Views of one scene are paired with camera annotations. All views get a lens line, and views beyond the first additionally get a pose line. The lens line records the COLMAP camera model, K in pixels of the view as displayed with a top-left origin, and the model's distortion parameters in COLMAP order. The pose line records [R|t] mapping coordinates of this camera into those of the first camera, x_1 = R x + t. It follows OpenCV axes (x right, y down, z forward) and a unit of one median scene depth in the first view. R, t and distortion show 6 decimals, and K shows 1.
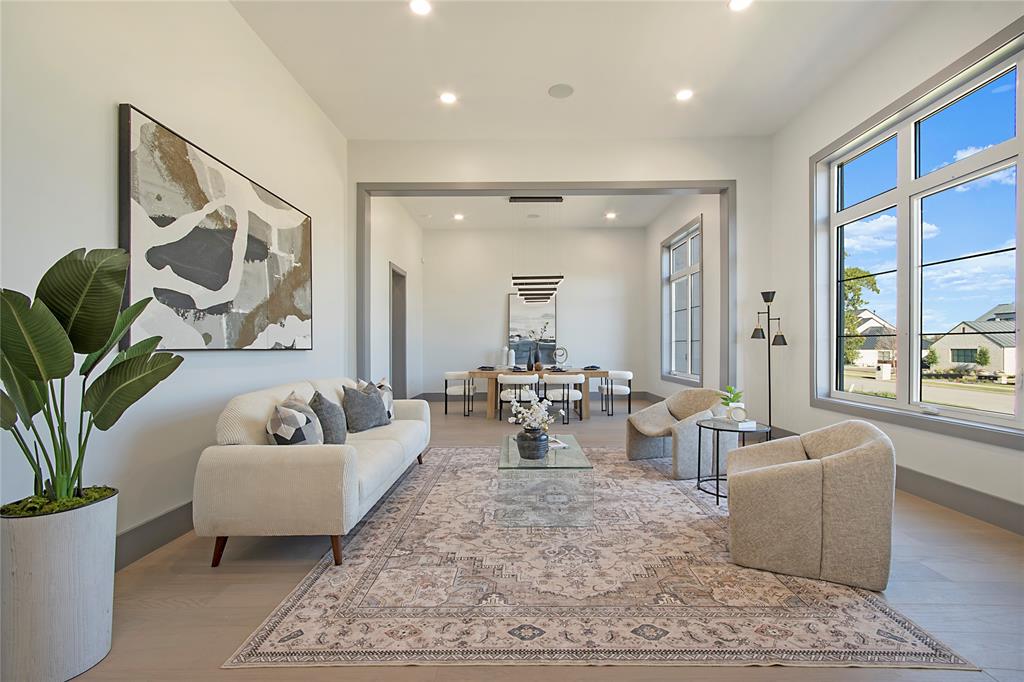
lens RADIAL K [[453.2, 0, 512.5], [0, 453.2, 348.5], [0, 0, 1]] dist [0.011758, -0.008709]
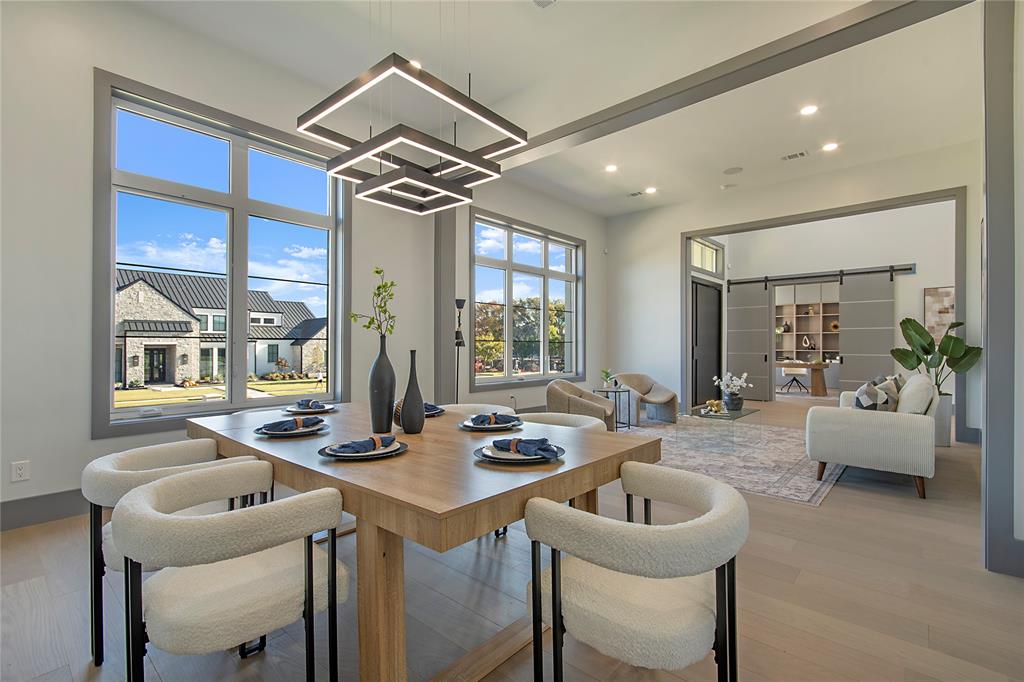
lens RADIAL K [[453.2, 0, 512.2], [0, 453.2, 348.3], [0, 0, 1]] dist [0.011758, -0.008709]
pose [[-0.745134, 0.002211, 0.666911, -0.436810], [0.006779, 0.999968, 0.004259, -0.009245], [-0.666880, 0.007694, -0.745125, 2.564830]]
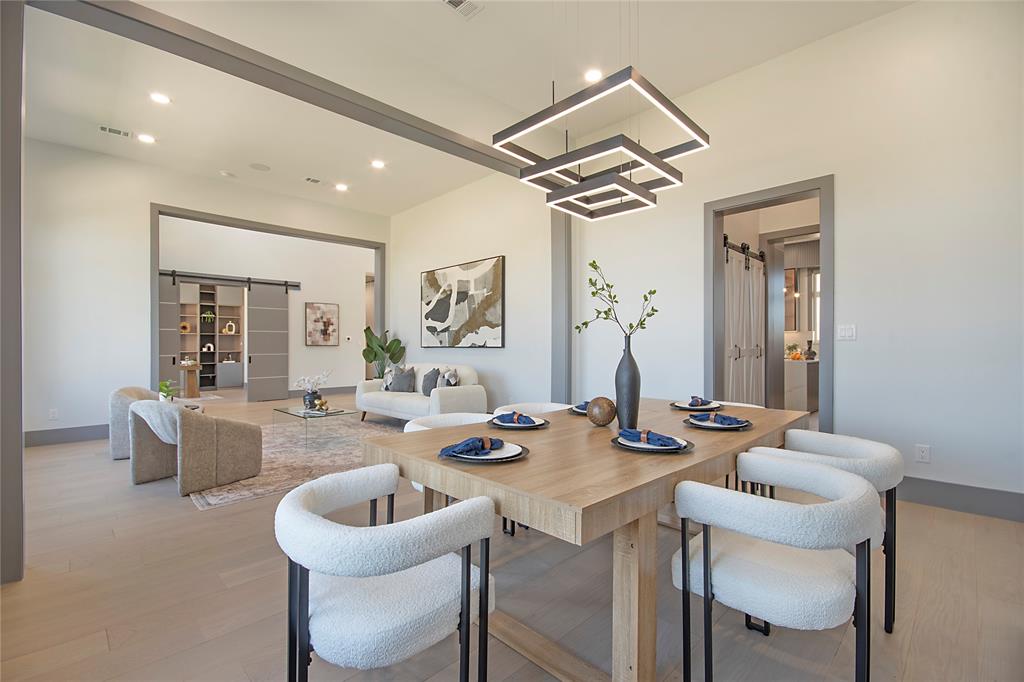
lens RADIAL K [[453.2, 0, 516.1], [0, 453.2, 334.5], [0, 0, 1]] dist [0.011758, -0.008709]
pose [[-0.707660, -0.008283, -0.706504, 0.673998], [0.005181, 0.999844, -0.016912, -0.017703], [0.706534, -0.015629, -0.707507, 2.568669]]
